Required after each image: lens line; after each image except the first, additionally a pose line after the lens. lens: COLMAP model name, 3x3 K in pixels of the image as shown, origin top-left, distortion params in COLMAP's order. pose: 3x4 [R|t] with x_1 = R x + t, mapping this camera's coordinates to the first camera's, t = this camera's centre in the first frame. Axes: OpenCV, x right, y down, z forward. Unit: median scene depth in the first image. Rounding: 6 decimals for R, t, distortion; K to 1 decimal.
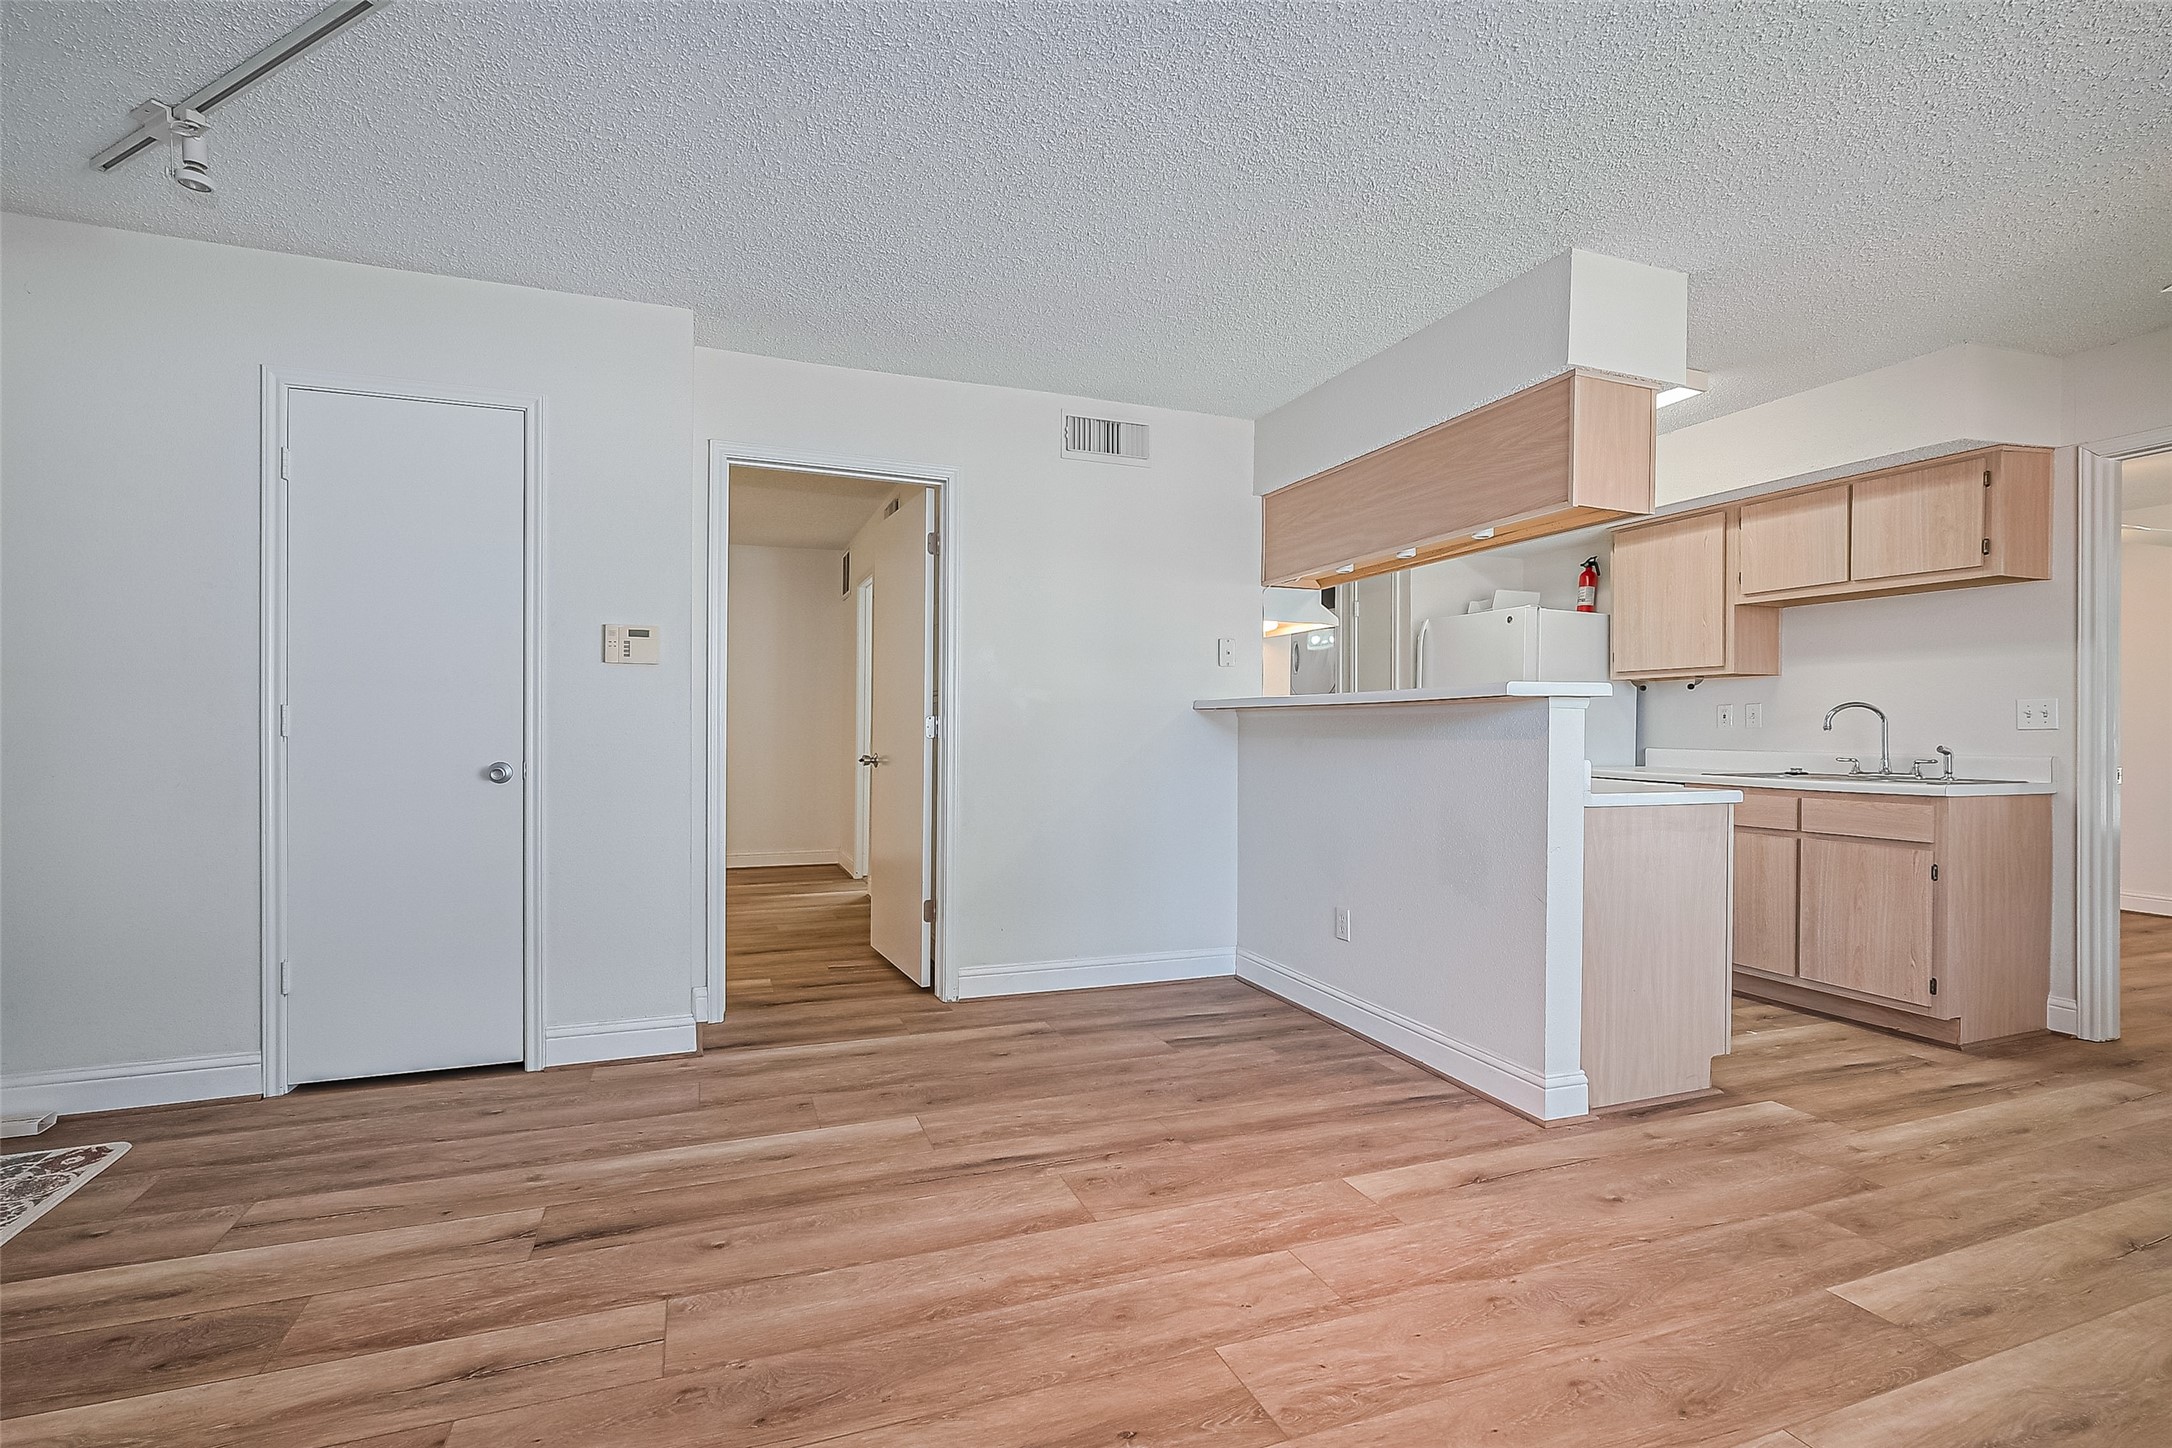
lens RADIAL K [[956.8, 0, 1017.3], [0, 956.8, 727.8], [0, 0, 1]] dist [-0.001838, -0.000162]
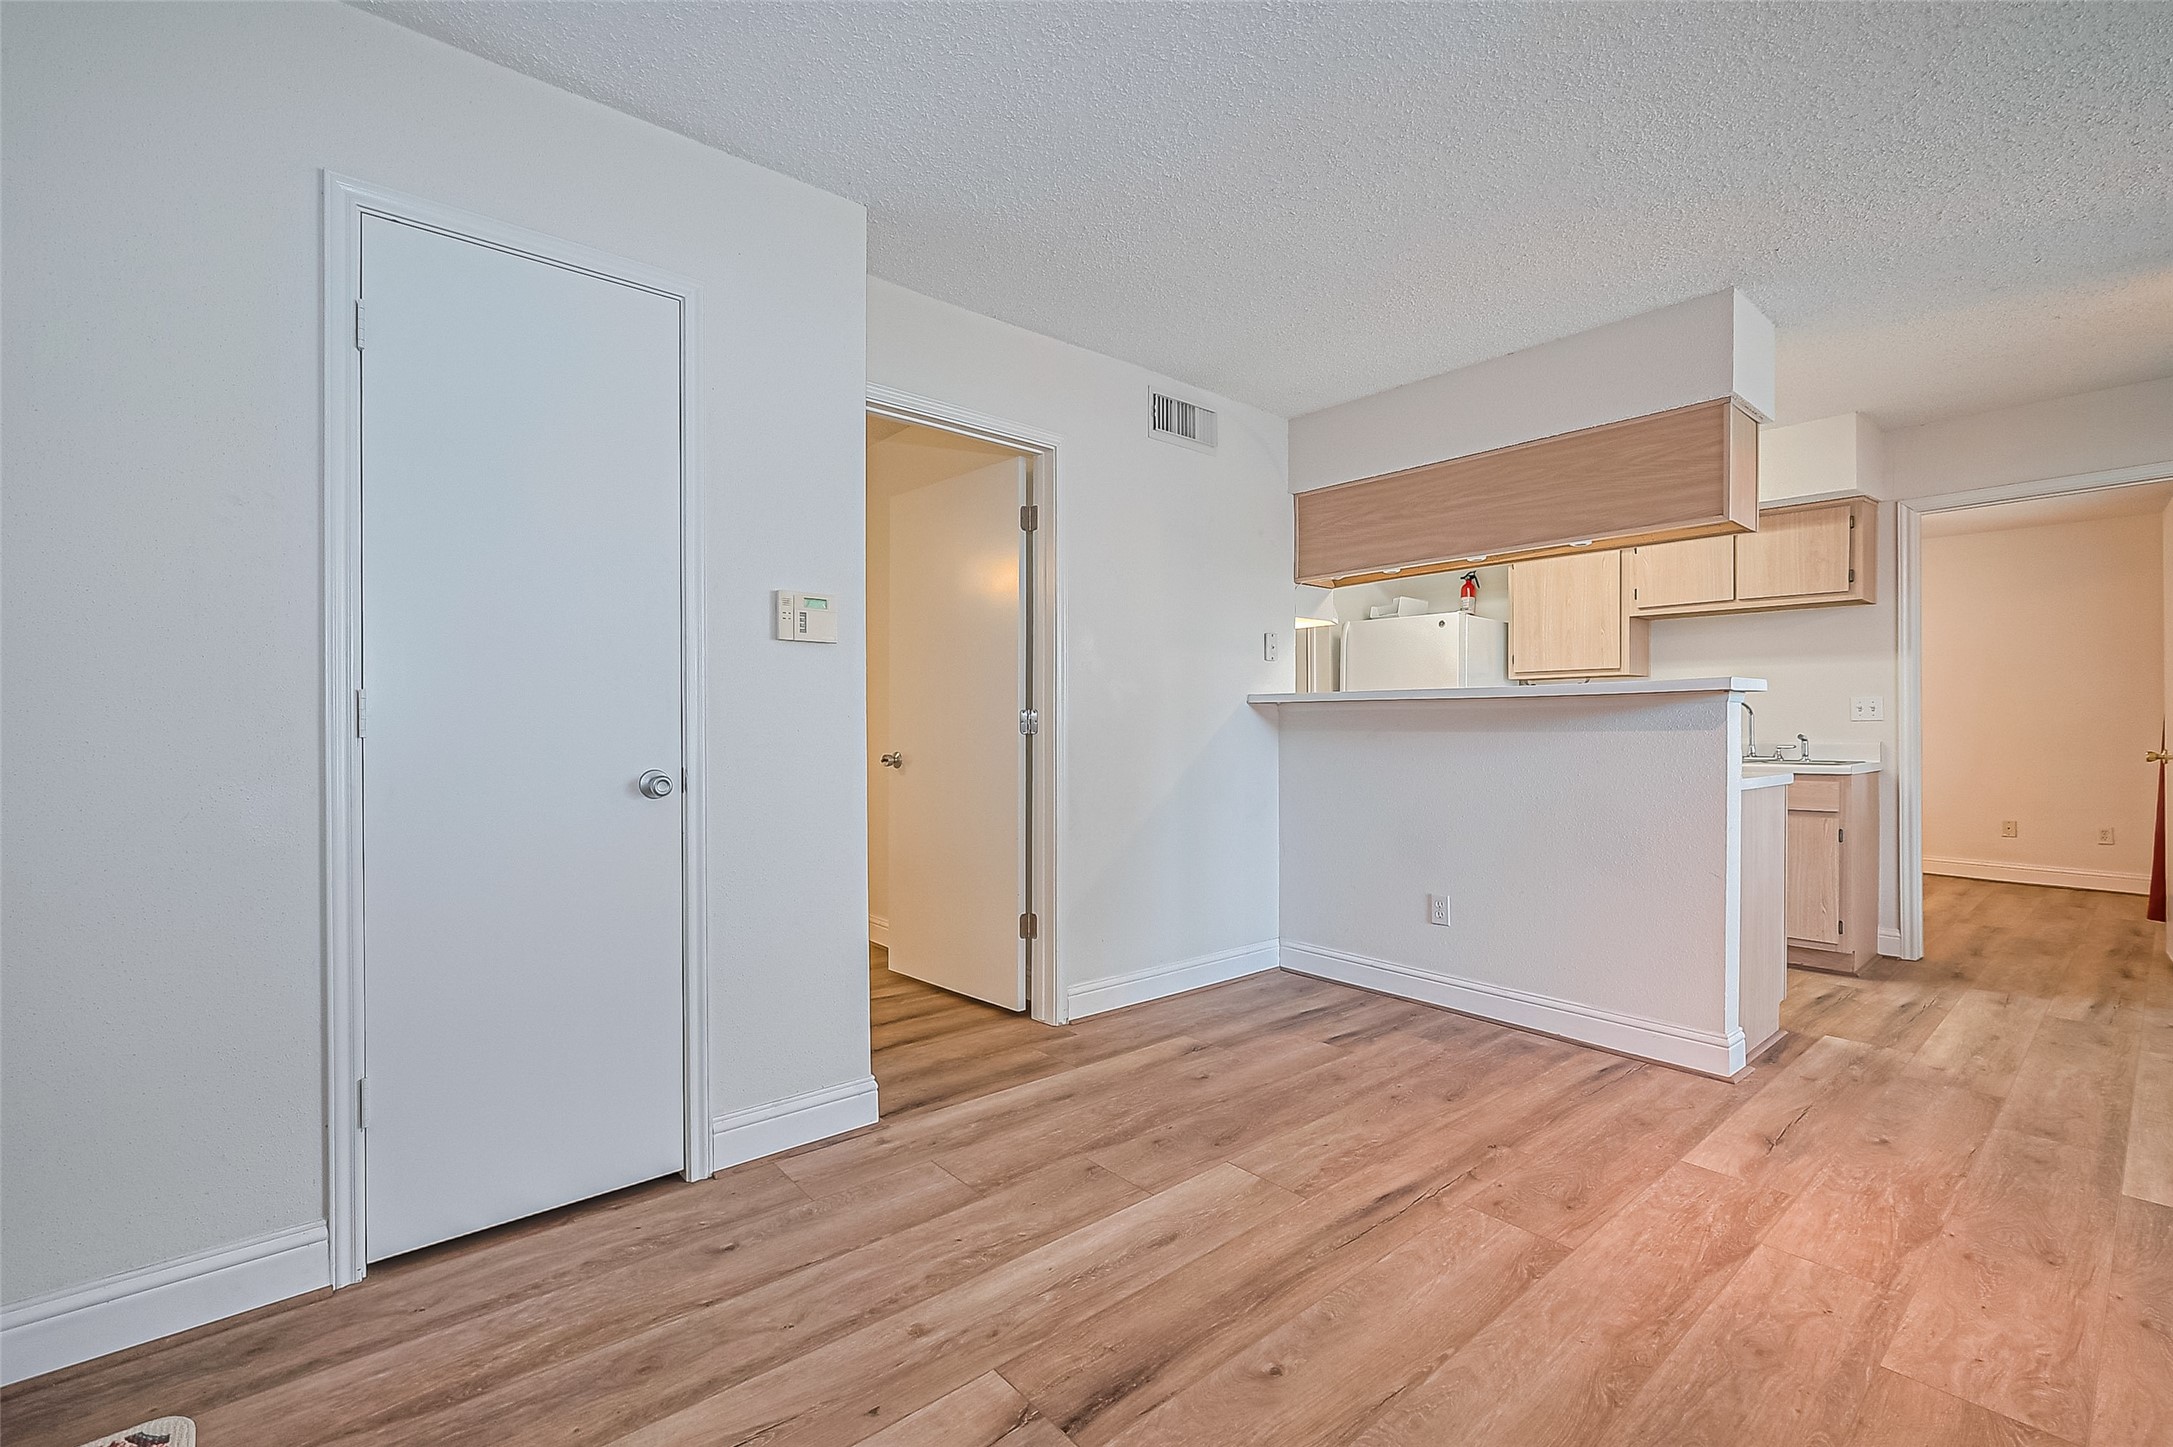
lens RADIAL K [[939.0, 0, 988.4], [0, 939.0, 723.2], [0, 0, 1]] dist [0.000183, -0.000111]
pose [[0.944544, -0.003985, 0.328361, -0.575724], [0.004229, 0.999991, -0.000029, 0.000618], [-0.328358, 0.001416, 0.944552, 0.245959]]
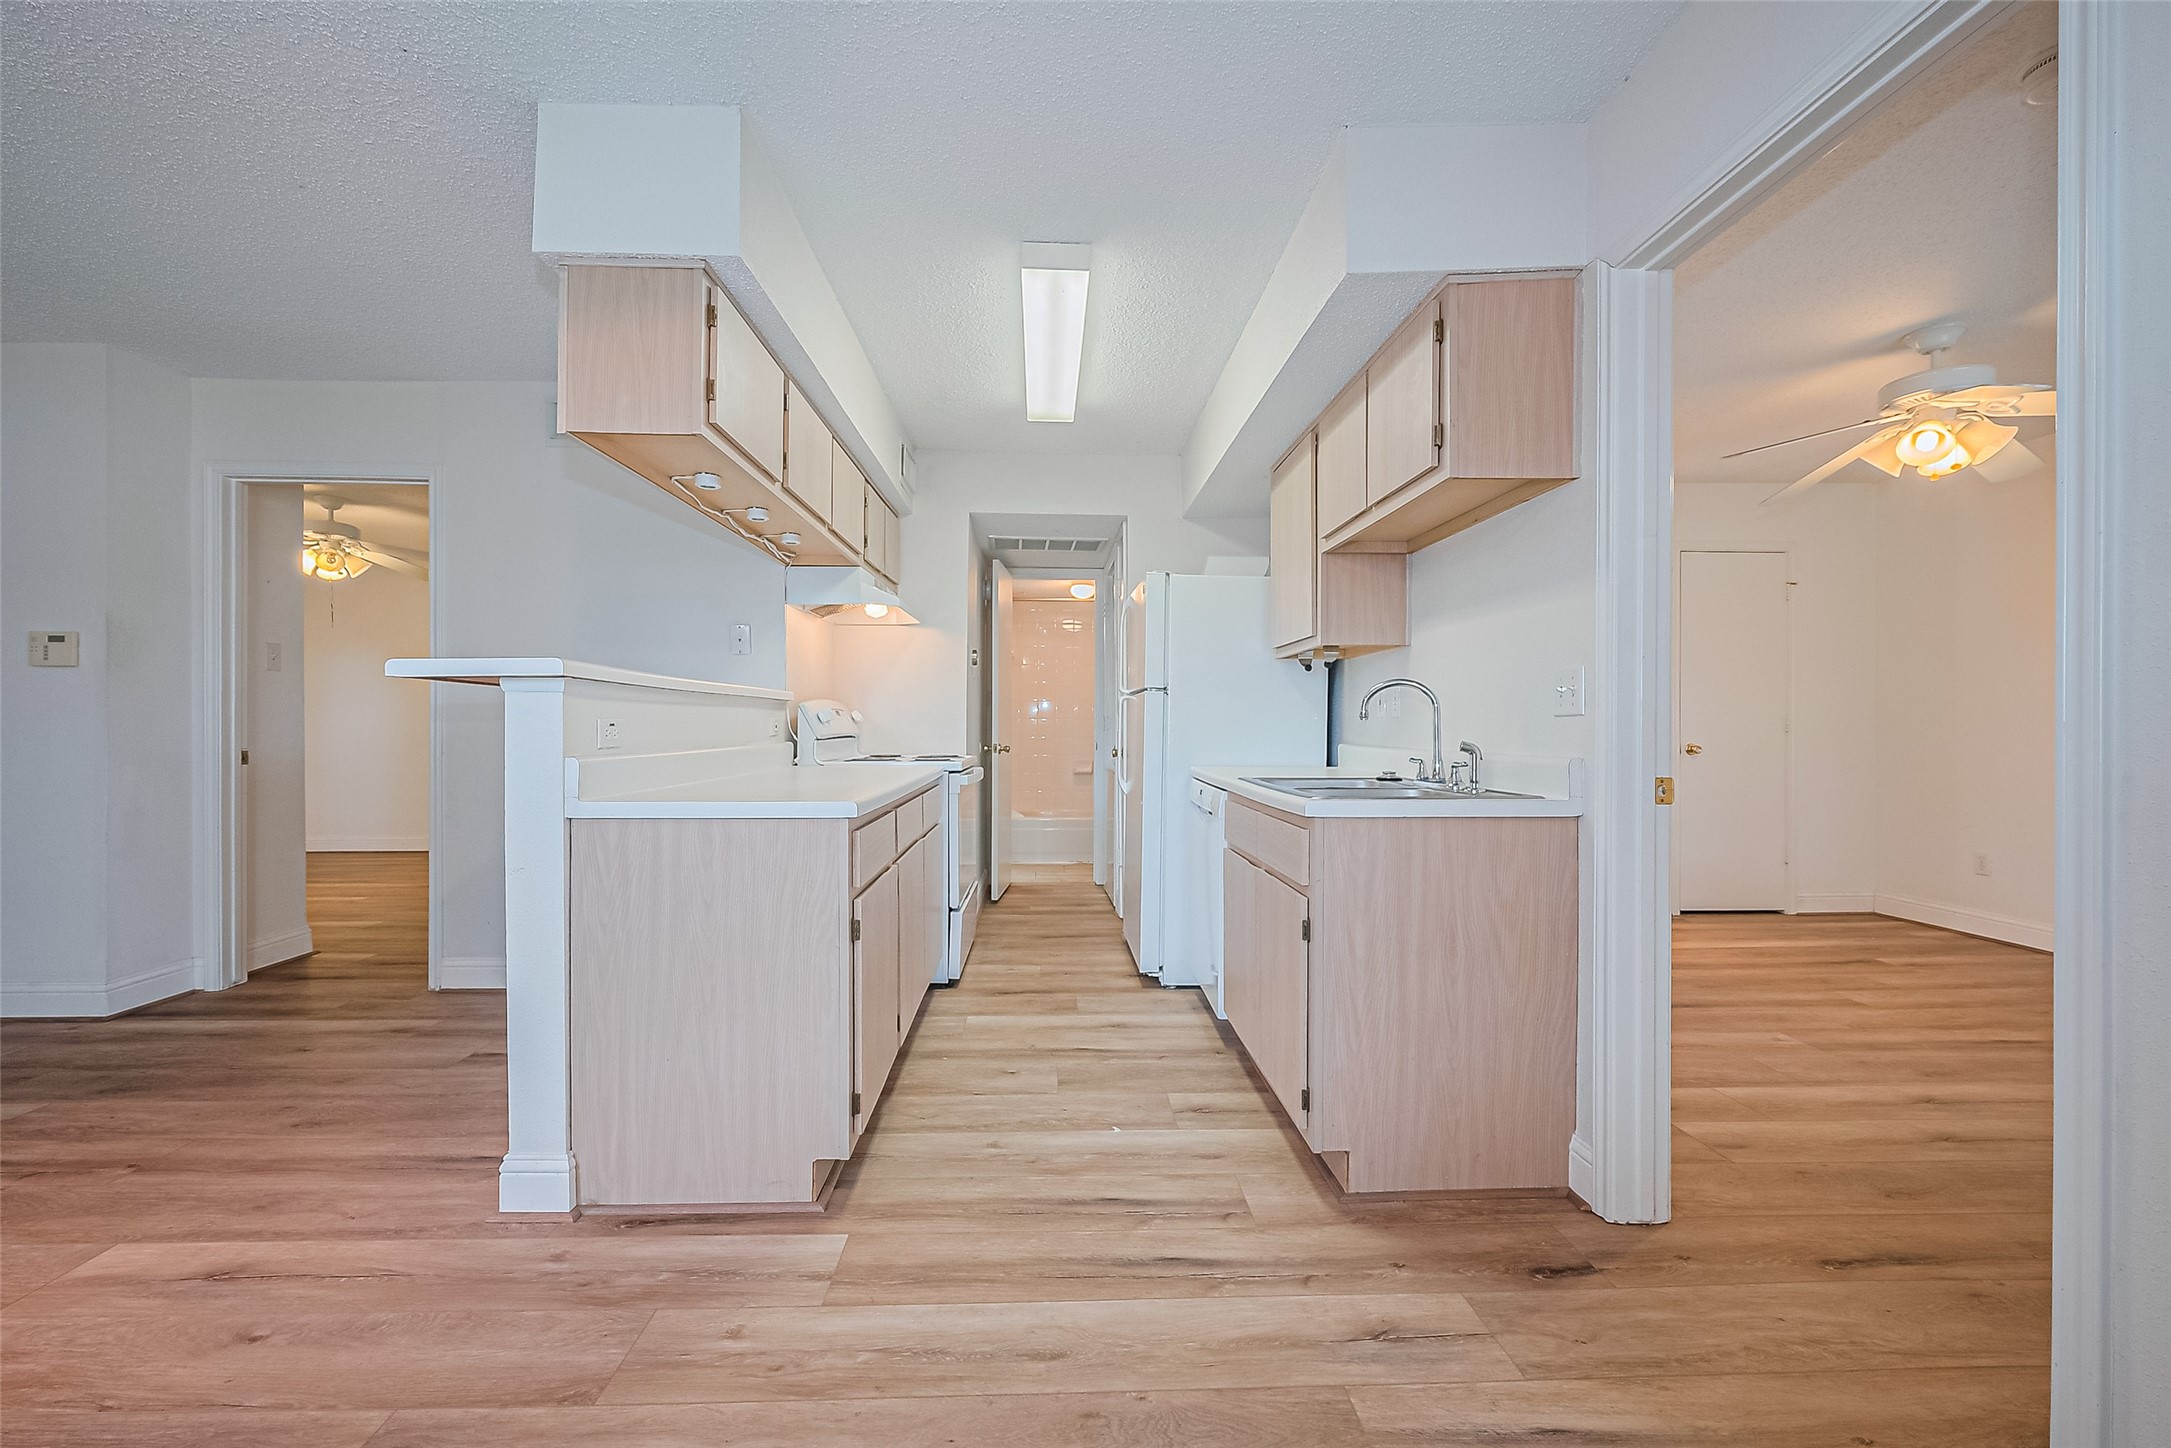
lens RADIAL K [[872.2, 0, 1071.6], [0, 872.2, 729.0], [0, 0, 1]] dist [-0.001664, -0.000391]
pose [[0.953222, -0.002629, -0.302260, 1.164285], [0.003926, 0.999986, 0.003681, 0.008942], [0.302246, -0.004696, 0.953218, 0.433895]]
